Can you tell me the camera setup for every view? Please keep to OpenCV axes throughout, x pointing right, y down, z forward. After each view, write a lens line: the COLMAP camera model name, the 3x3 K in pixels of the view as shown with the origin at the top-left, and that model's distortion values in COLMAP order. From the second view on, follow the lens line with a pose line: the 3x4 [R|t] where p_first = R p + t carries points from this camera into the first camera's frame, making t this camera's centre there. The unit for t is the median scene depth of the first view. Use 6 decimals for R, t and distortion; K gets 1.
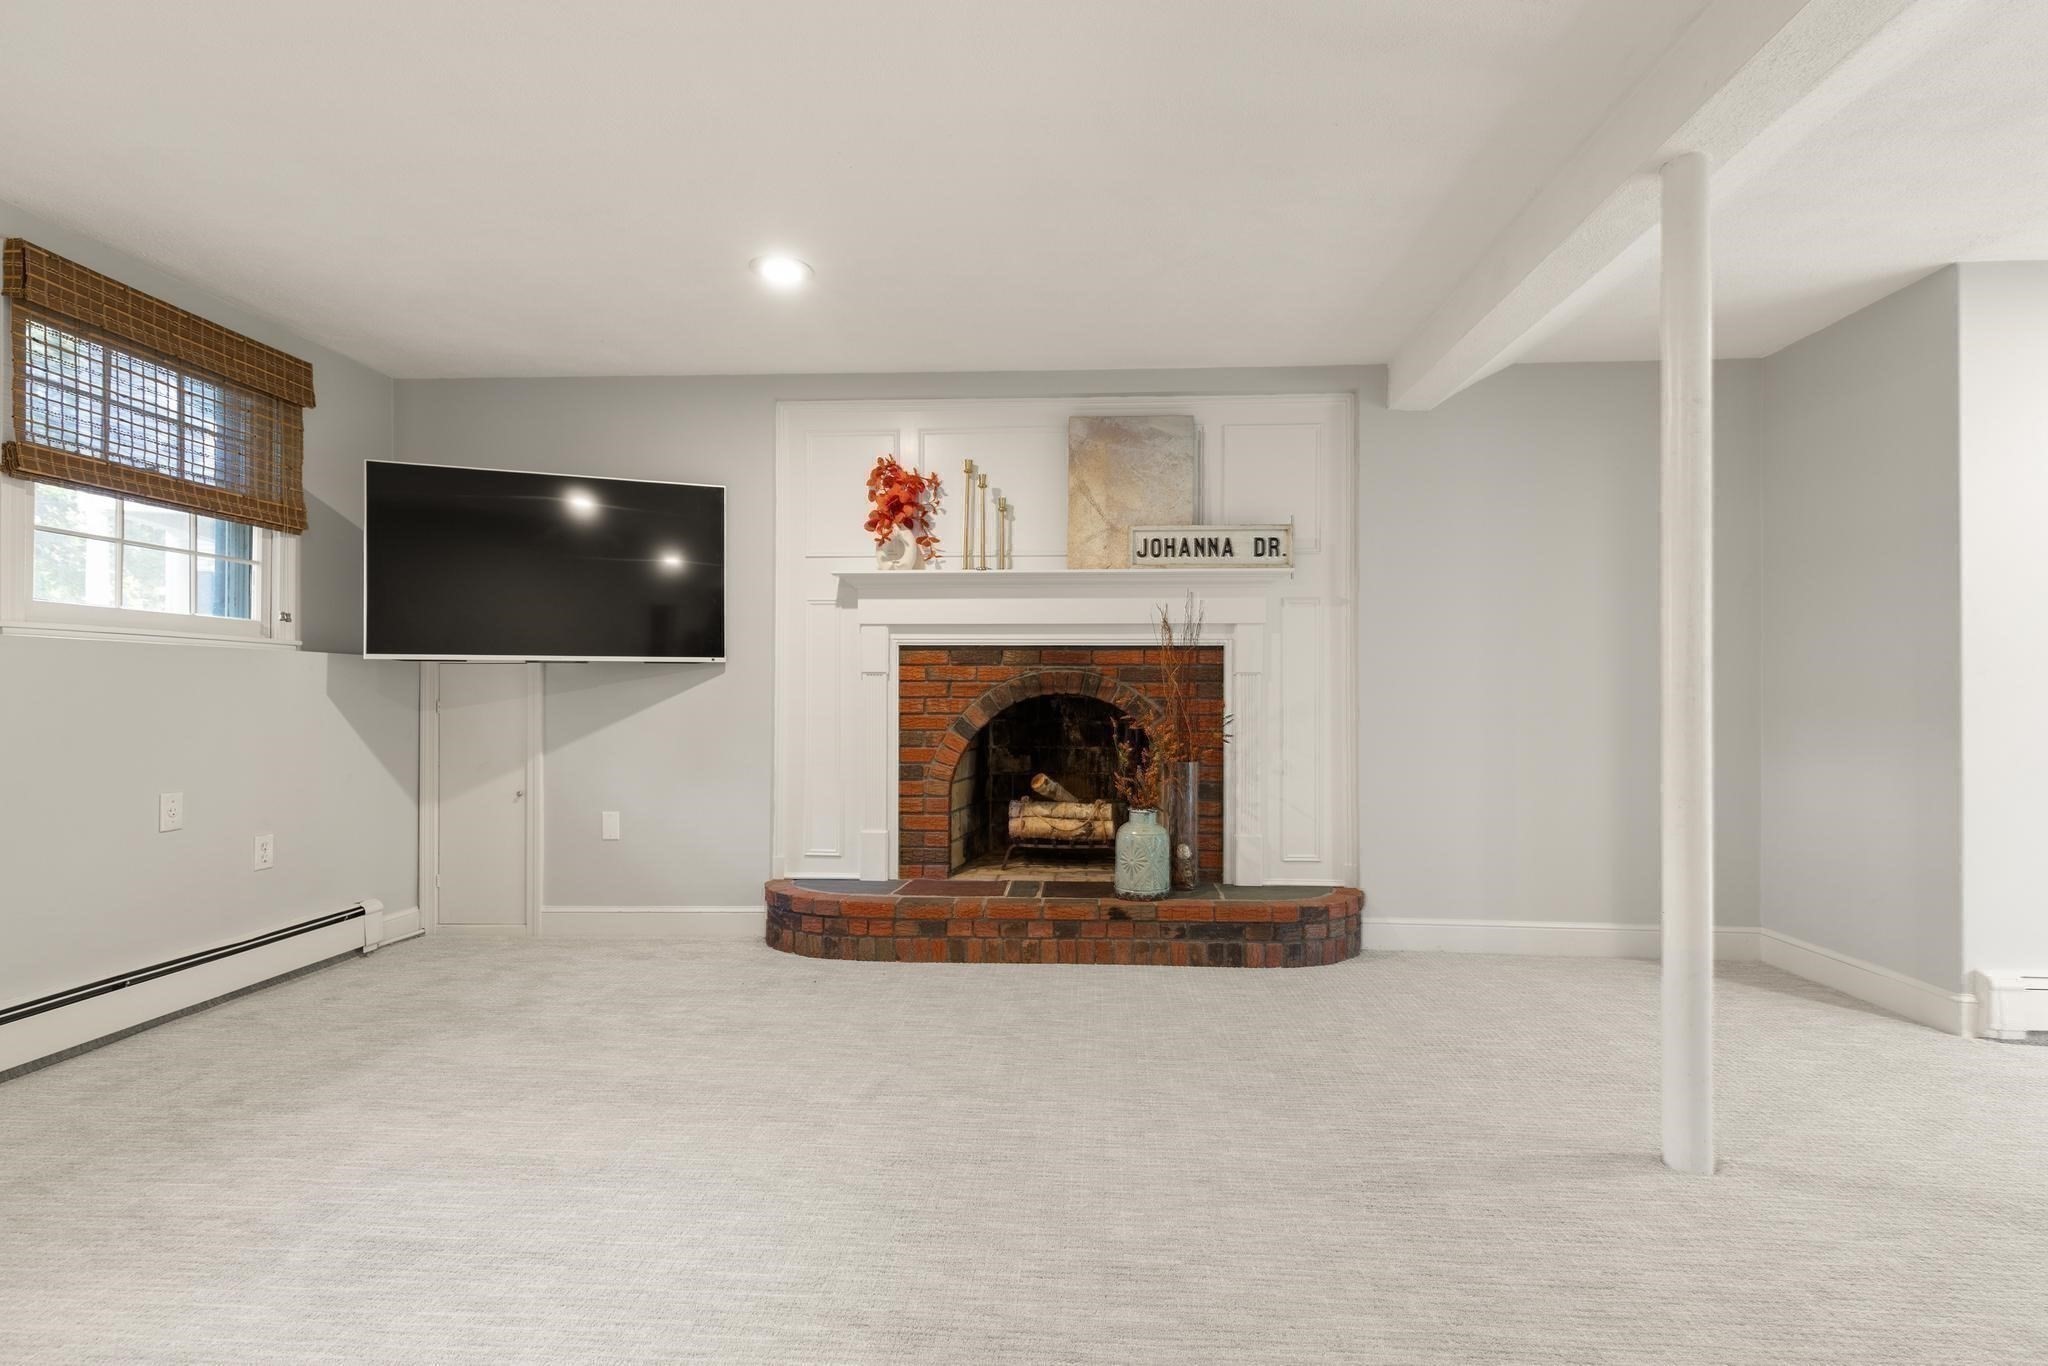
lens RADIAL K [[946.1, 0, 1038.6], [0, 946.1, 684.2], [0, 0, 1]] dist [0.003463, -0.000205]
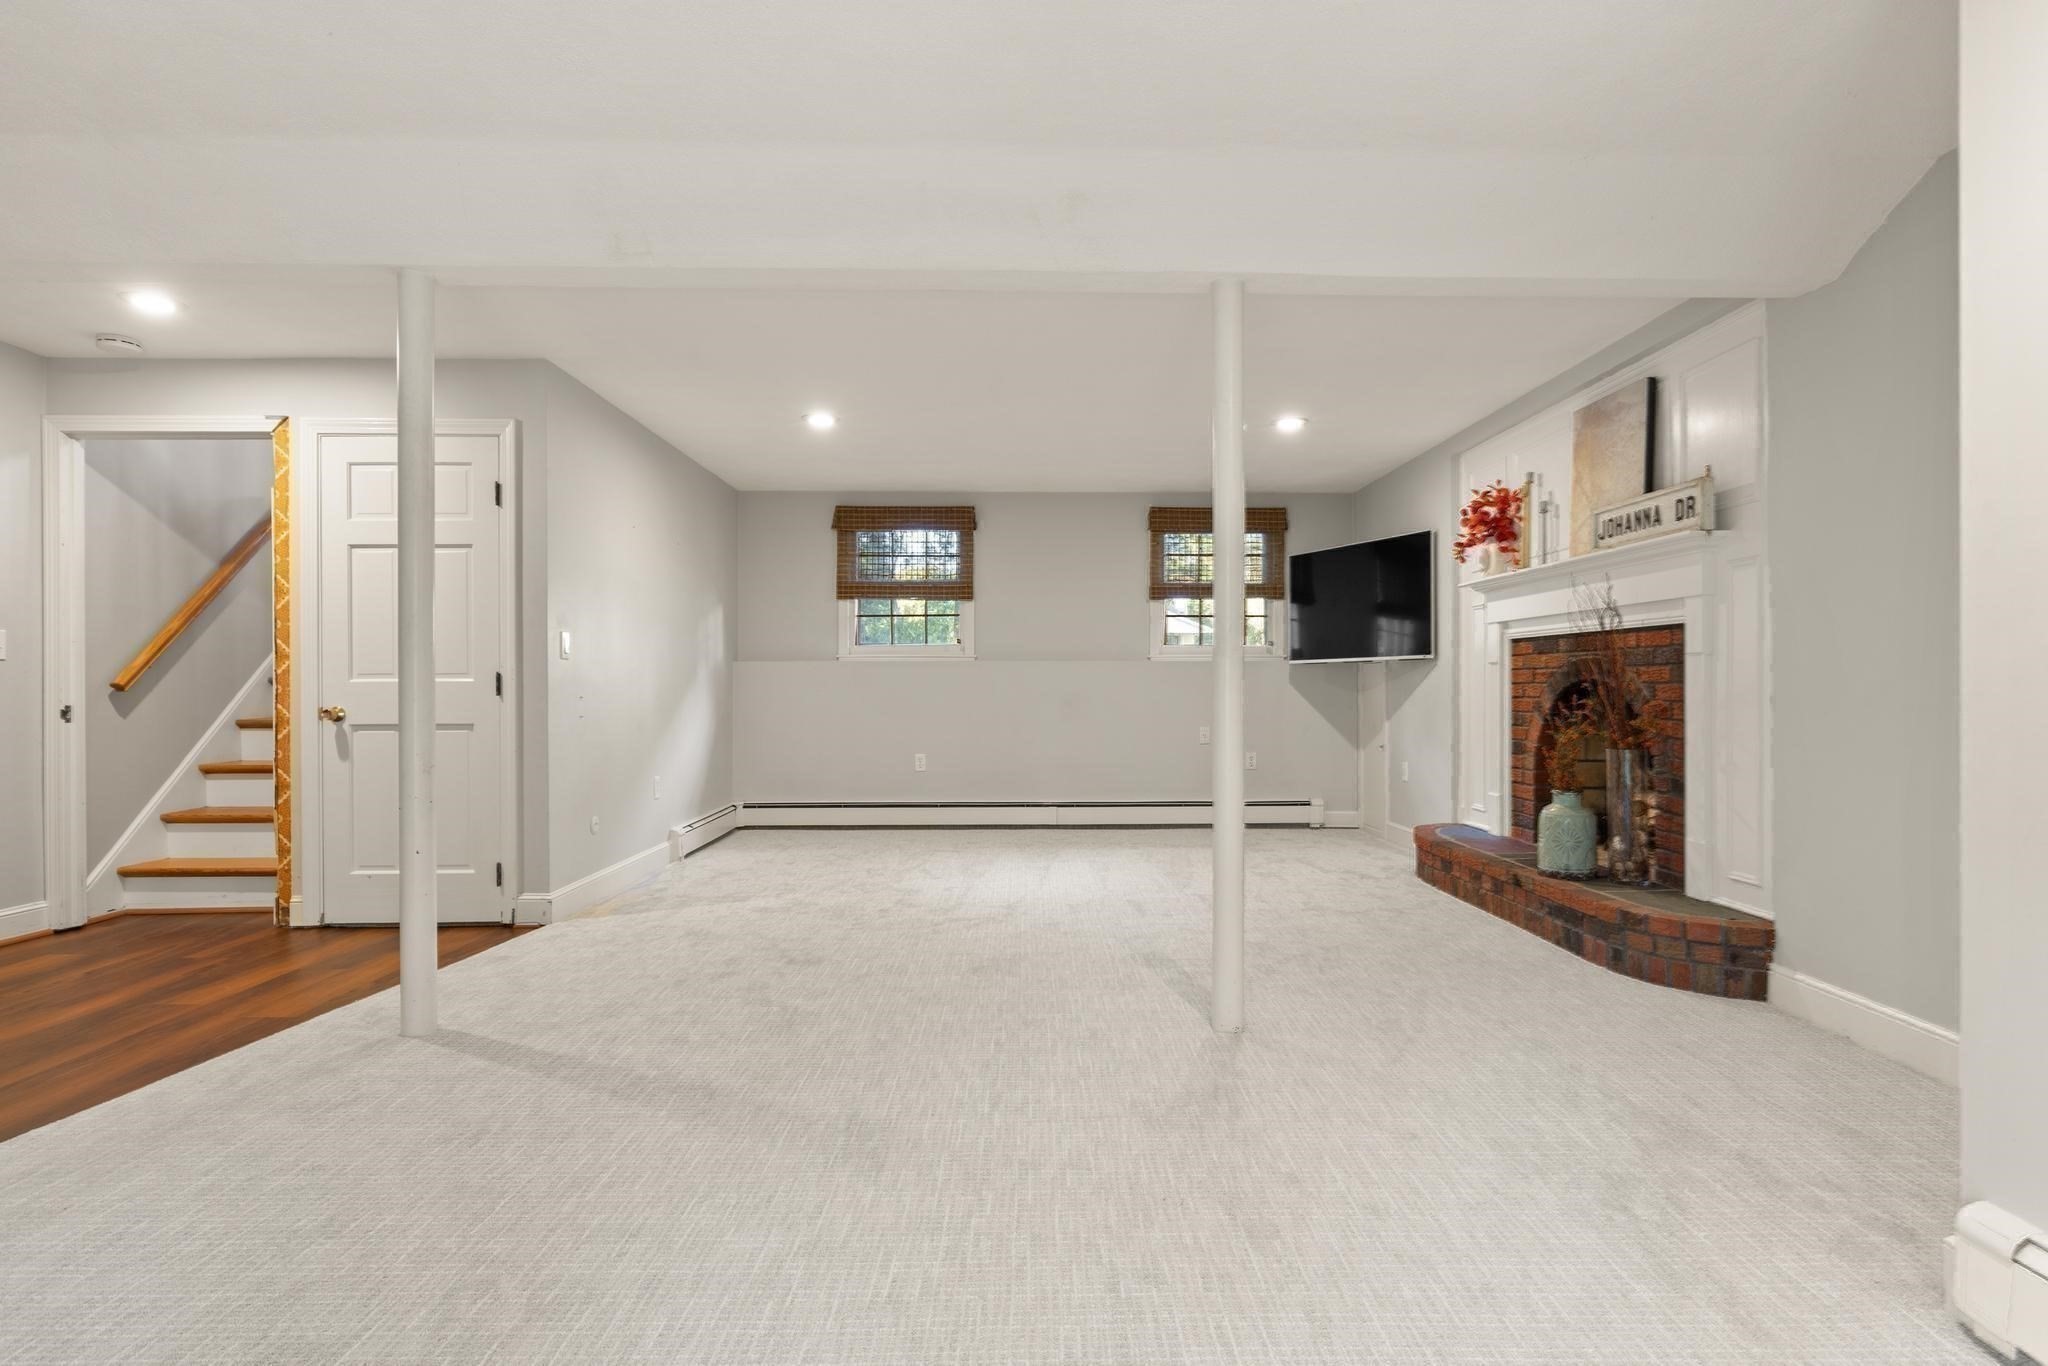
lens RADIAL K [[1026.4, 0, 1032.7], [0, 1026.4, 686.1], [0, 0, 1]] dist [-0.003015, -0.000348]
pose [[0.067239, -0.000955, -0.997736, 1.135371], [0.016746, 0.999860, 0.000171, 0.007749], [0.997596, -0.016720, 0.067246, 0.335961]]
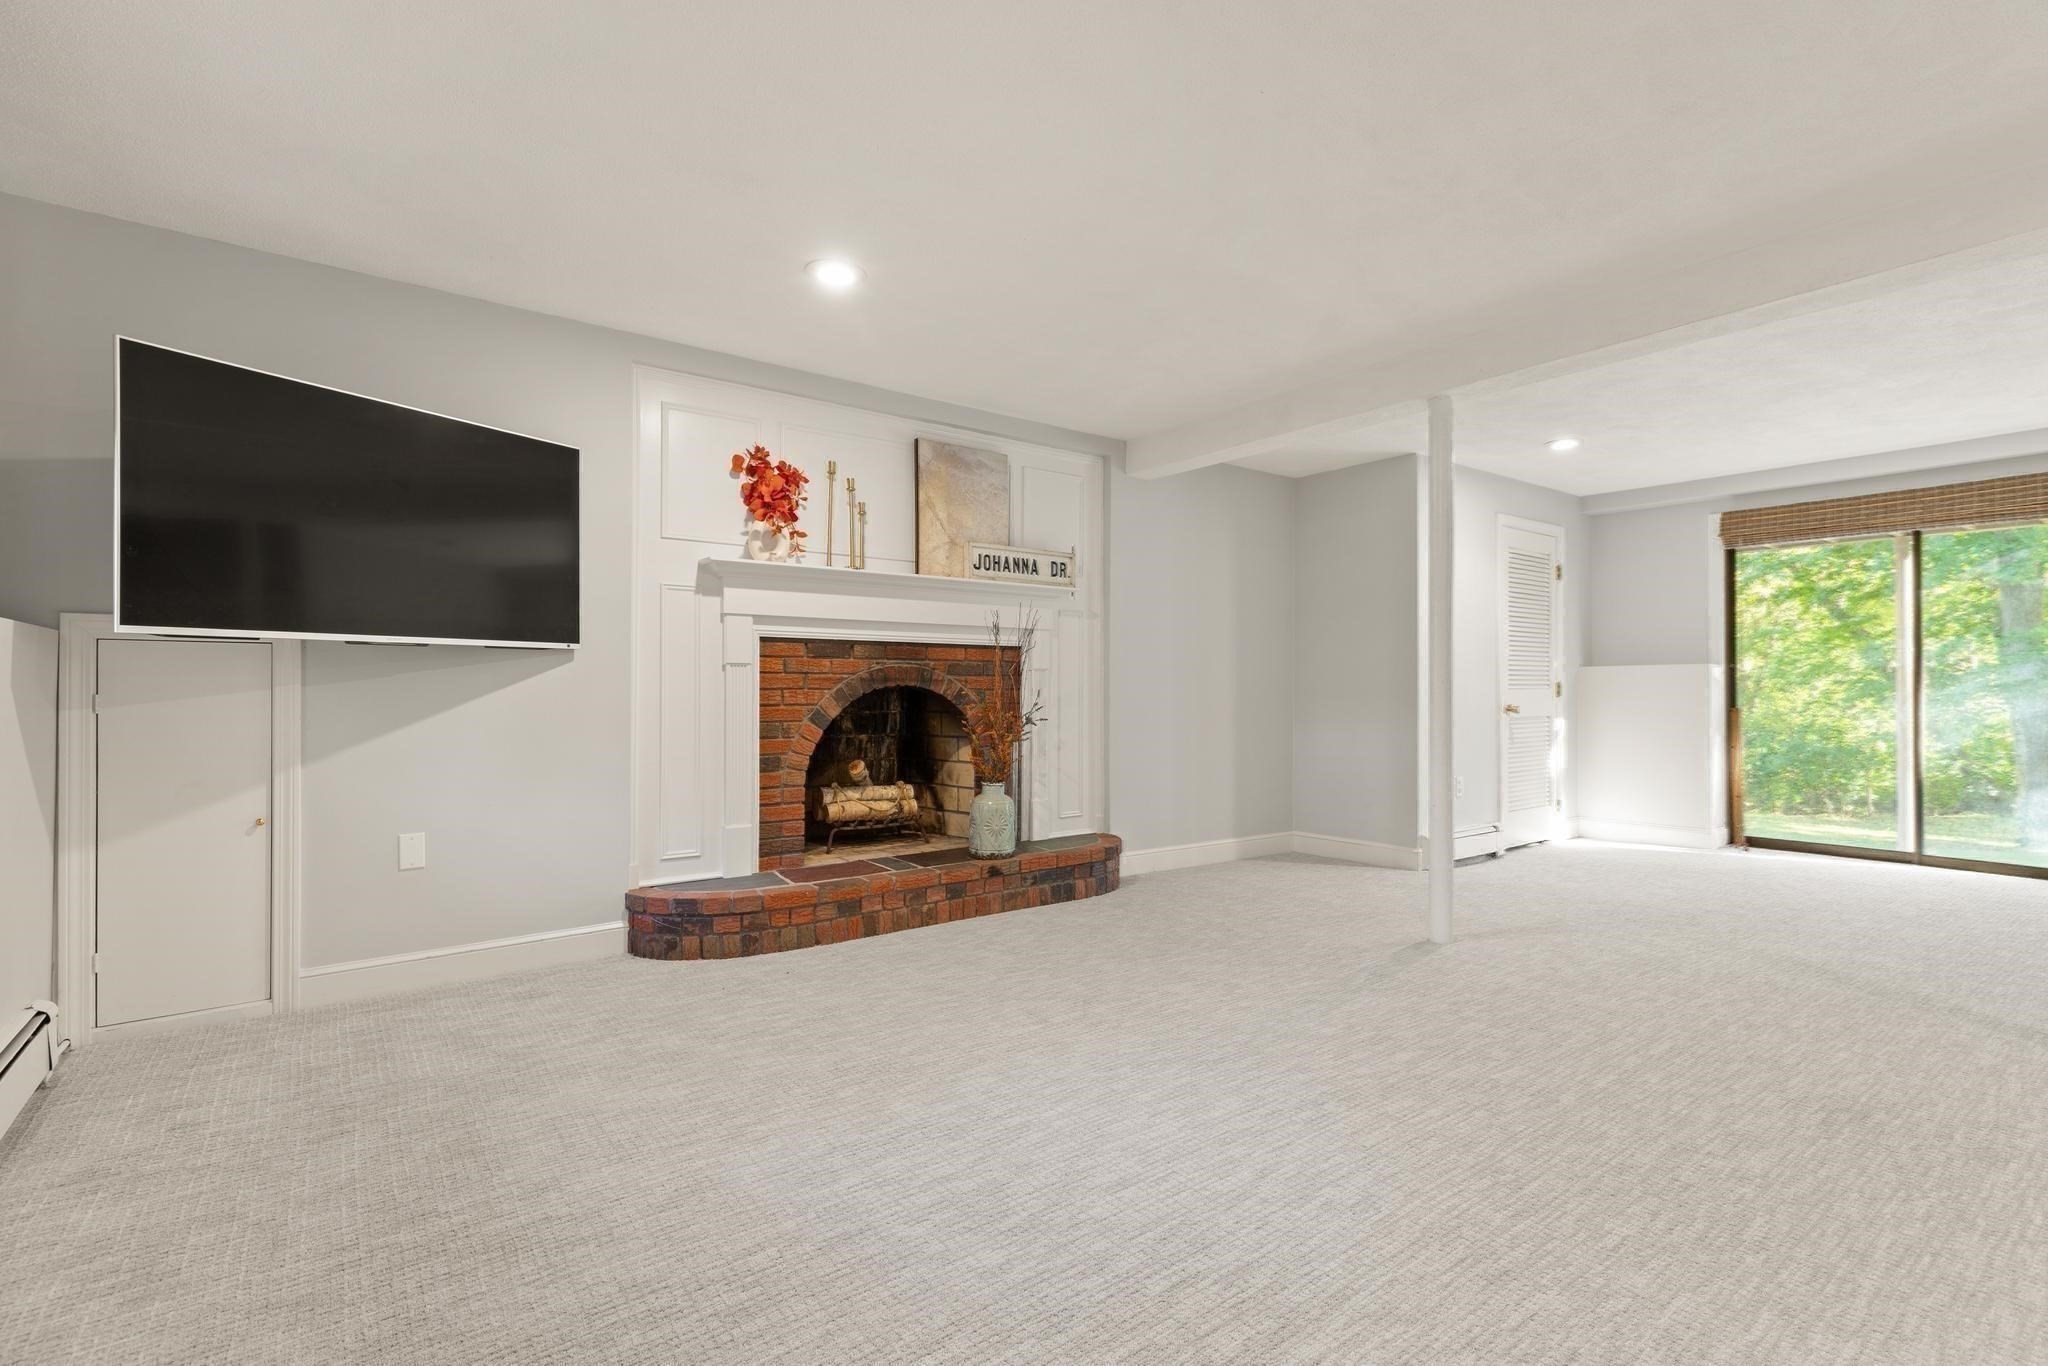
lens RADIAL K [[946.1, 0, 1040.6], [0, 946.1, 676.2], [0, 0, 1]] dist [0.003463, -0.000205]
pose [[0.758693, 0.008114, 0.651398, -0.595863], [-0.008248, 0.999962, -0.002849, 0.001027], [-0.651396, -0.003211, 0.758731, 0.058250]]
